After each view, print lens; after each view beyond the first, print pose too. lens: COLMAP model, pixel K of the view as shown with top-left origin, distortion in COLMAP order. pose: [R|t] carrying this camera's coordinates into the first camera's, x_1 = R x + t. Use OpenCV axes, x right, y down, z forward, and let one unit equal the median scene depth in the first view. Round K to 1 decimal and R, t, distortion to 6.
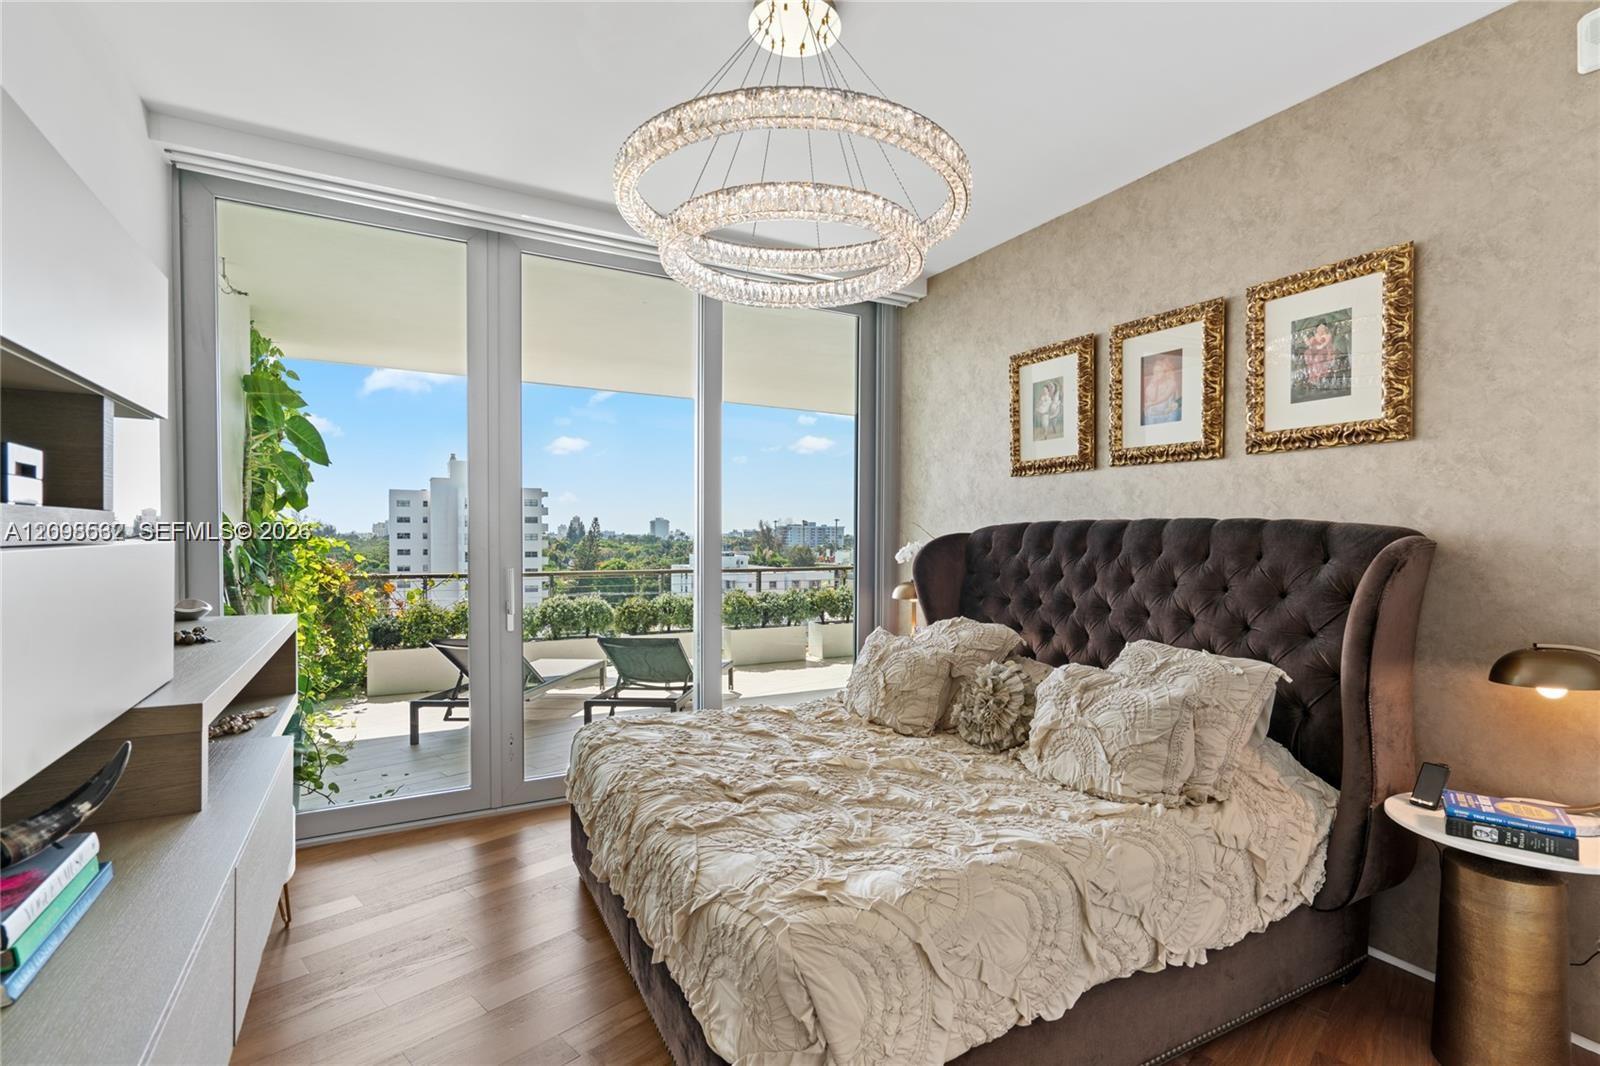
lens RADIAL K [[757.9, 0, 800.0], [0, 757.9, 533.0], [0, 0, 1]] dist [0.001434, 0.000215]
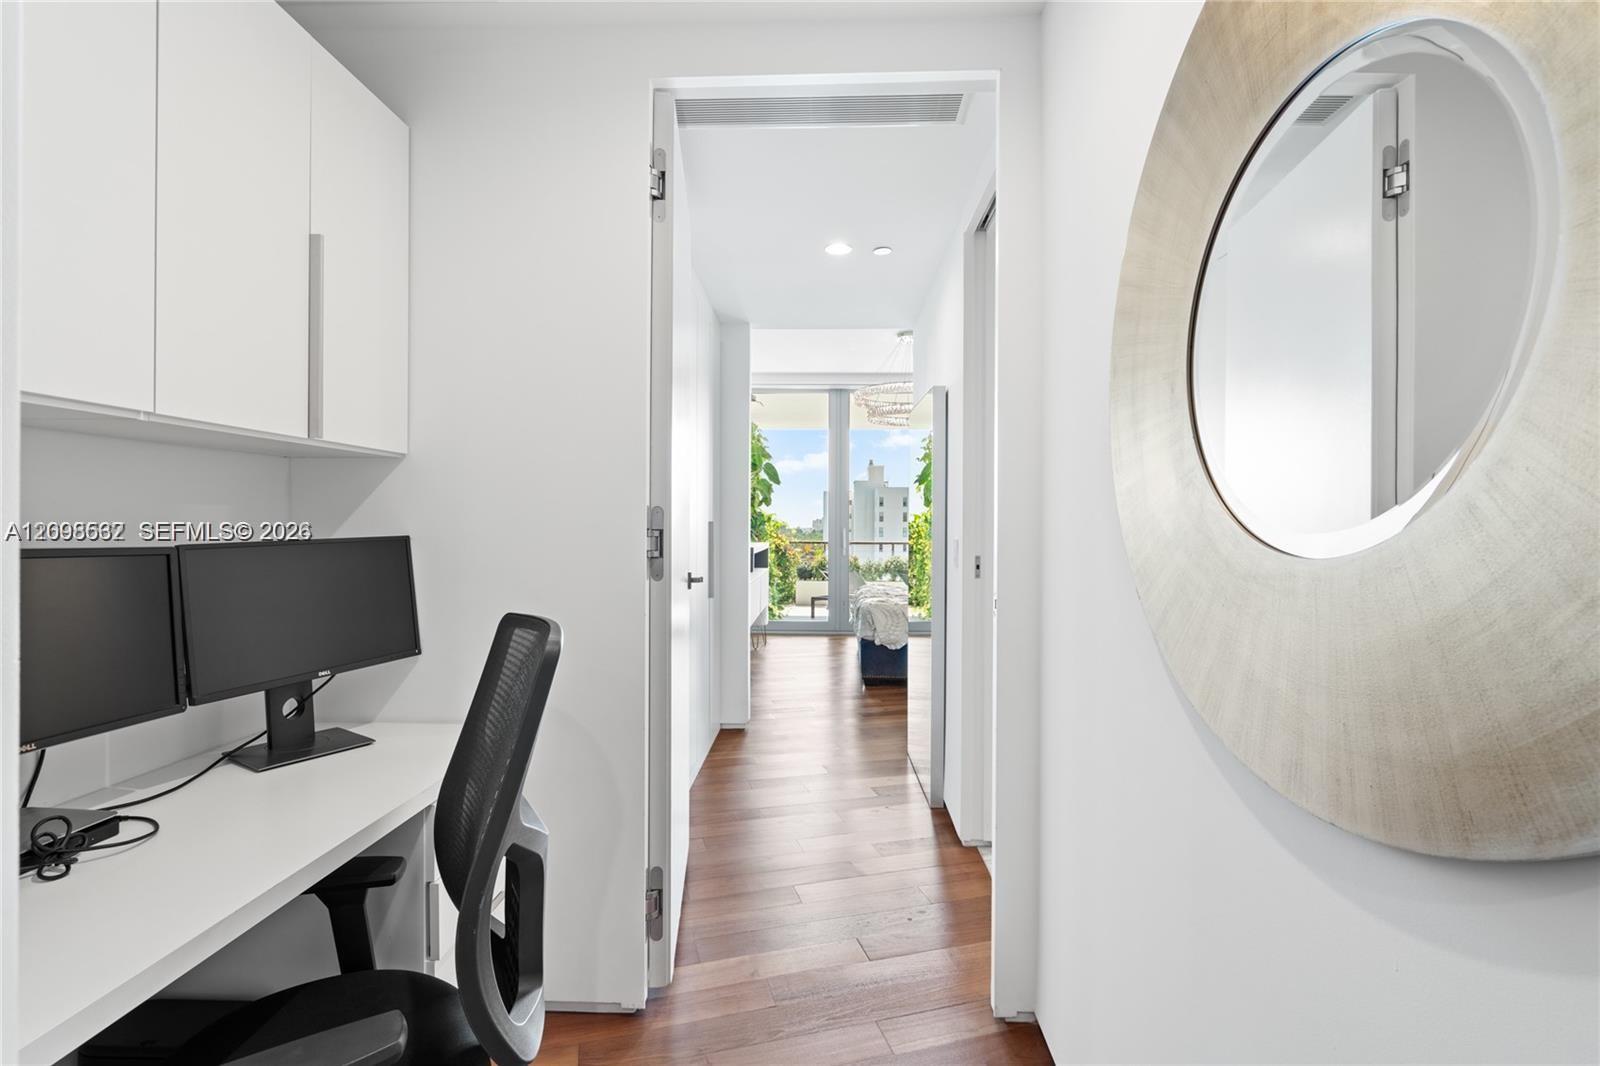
lens RADIAL K [[732.6, 0, 797.5], [0, 732.6, 535.4], [0, 0, 1]] dist [-0.015798, 0.000091]
pose [[0.860964, 0.010531, -0.508557, 0.488205], [-0.006155, 0.999928, 0.010286, 0.032520], [0.508629, -0.005726, 0.860967, -0.777237]]
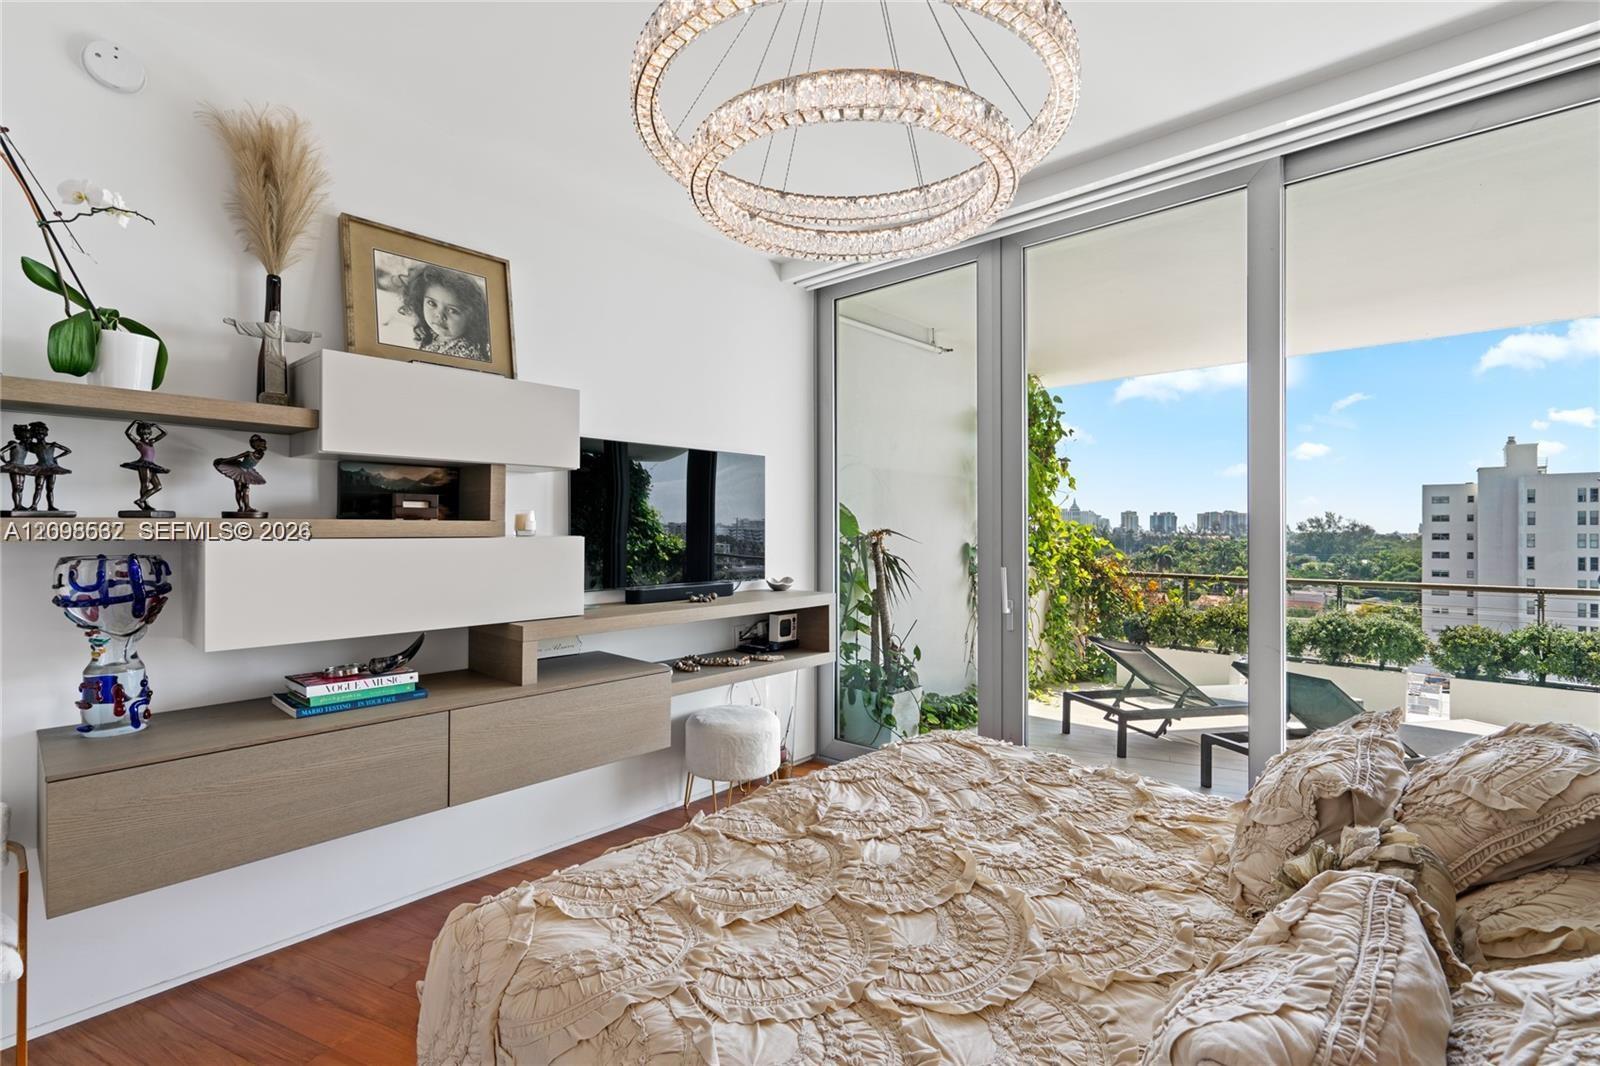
lens RADIAL K [[708.4, 0, 800.0], [0, 708.4, 533.0], [0, 0, 1]] dist [-0.000691, 0.000016]
pose [[0.328692, -0.005049, -0.944424, 0.308135], [0.003801, 0.999985, -0.004023, 0.001997], [0.944430, -0.002267, 0.328706, 0.320346]]
